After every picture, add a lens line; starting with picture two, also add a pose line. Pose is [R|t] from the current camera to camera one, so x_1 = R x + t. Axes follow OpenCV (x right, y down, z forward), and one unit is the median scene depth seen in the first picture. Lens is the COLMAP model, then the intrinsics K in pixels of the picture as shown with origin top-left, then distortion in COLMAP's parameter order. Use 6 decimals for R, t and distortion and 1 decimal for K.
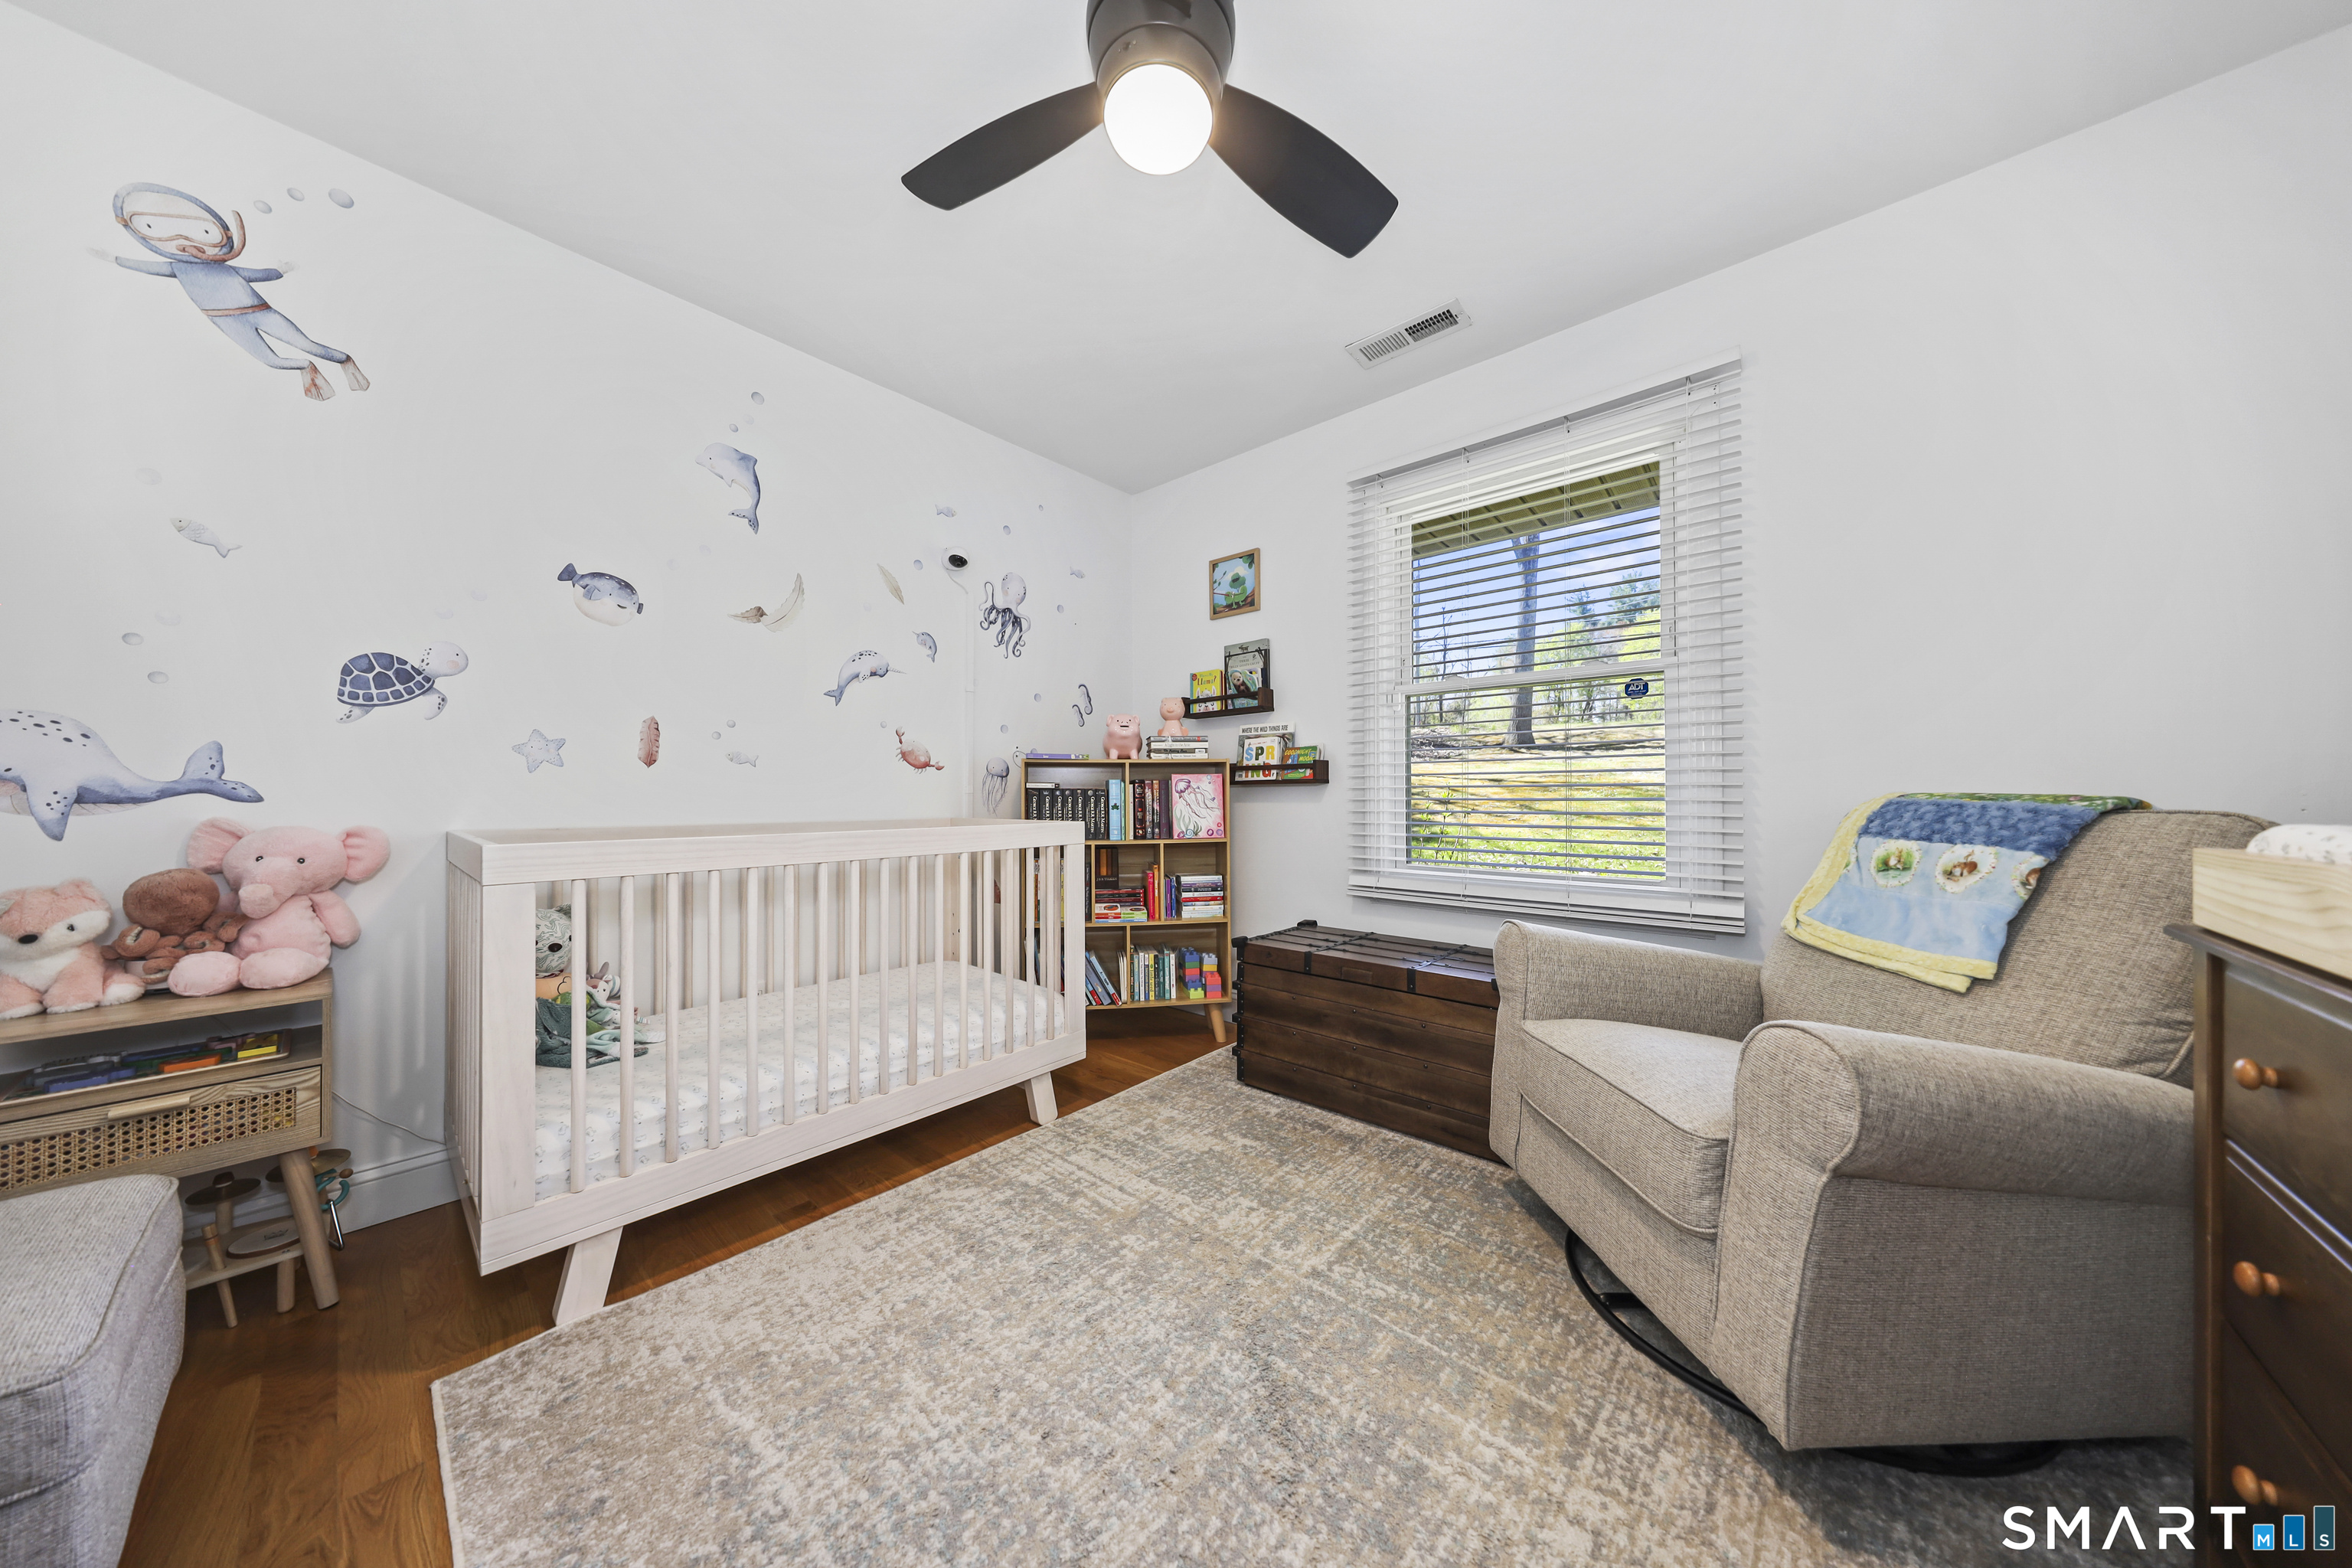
lens RADIAL K [[746.4, 0, 1176.0], [0, 746.4, 784.0], [0, 0, 1]] dist [0.000324, -0.000002]
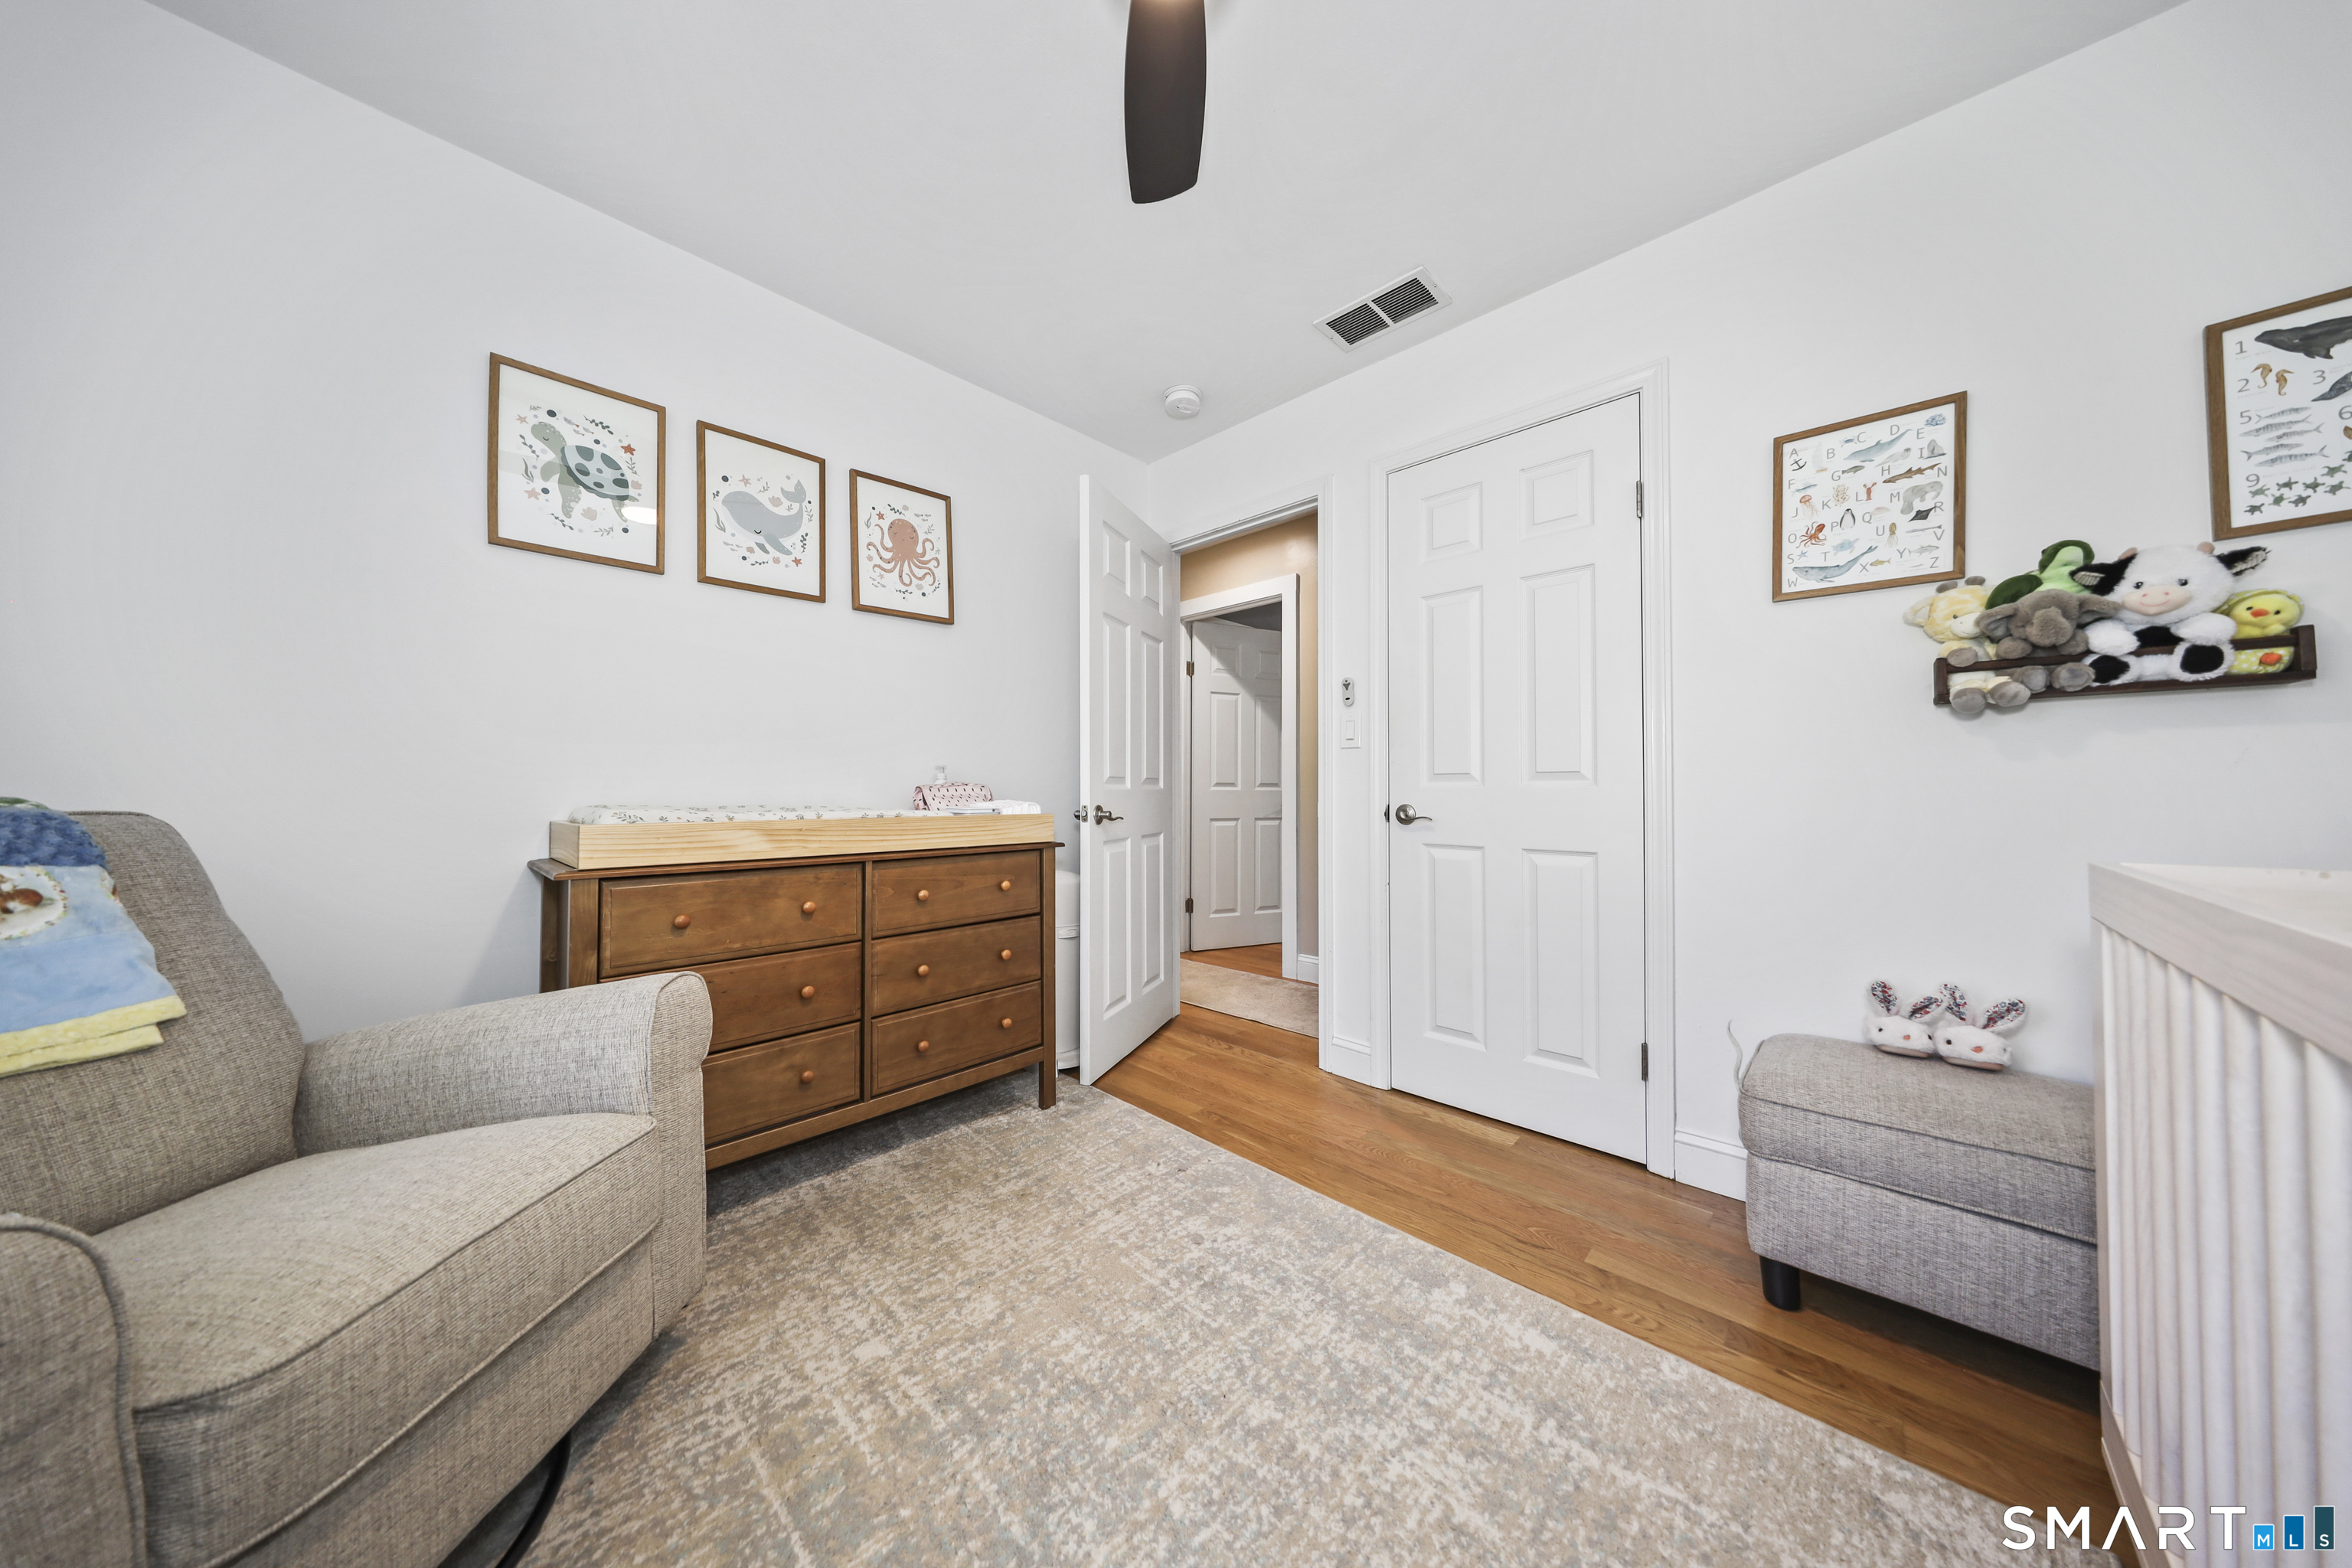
lens RADIAL K [[746.4, 0, 1176.0], [0, 746.4, 784.0], [0, 0, 1]] dist [0.000324, -0.000002]
pose [[-0.999236, 0.002131, 0.039012, -0.063365], [0.000919, 0.999517, -0.031054, 0.032668], [-0.039059, -0.030995, -0.998756, 2.012846]]
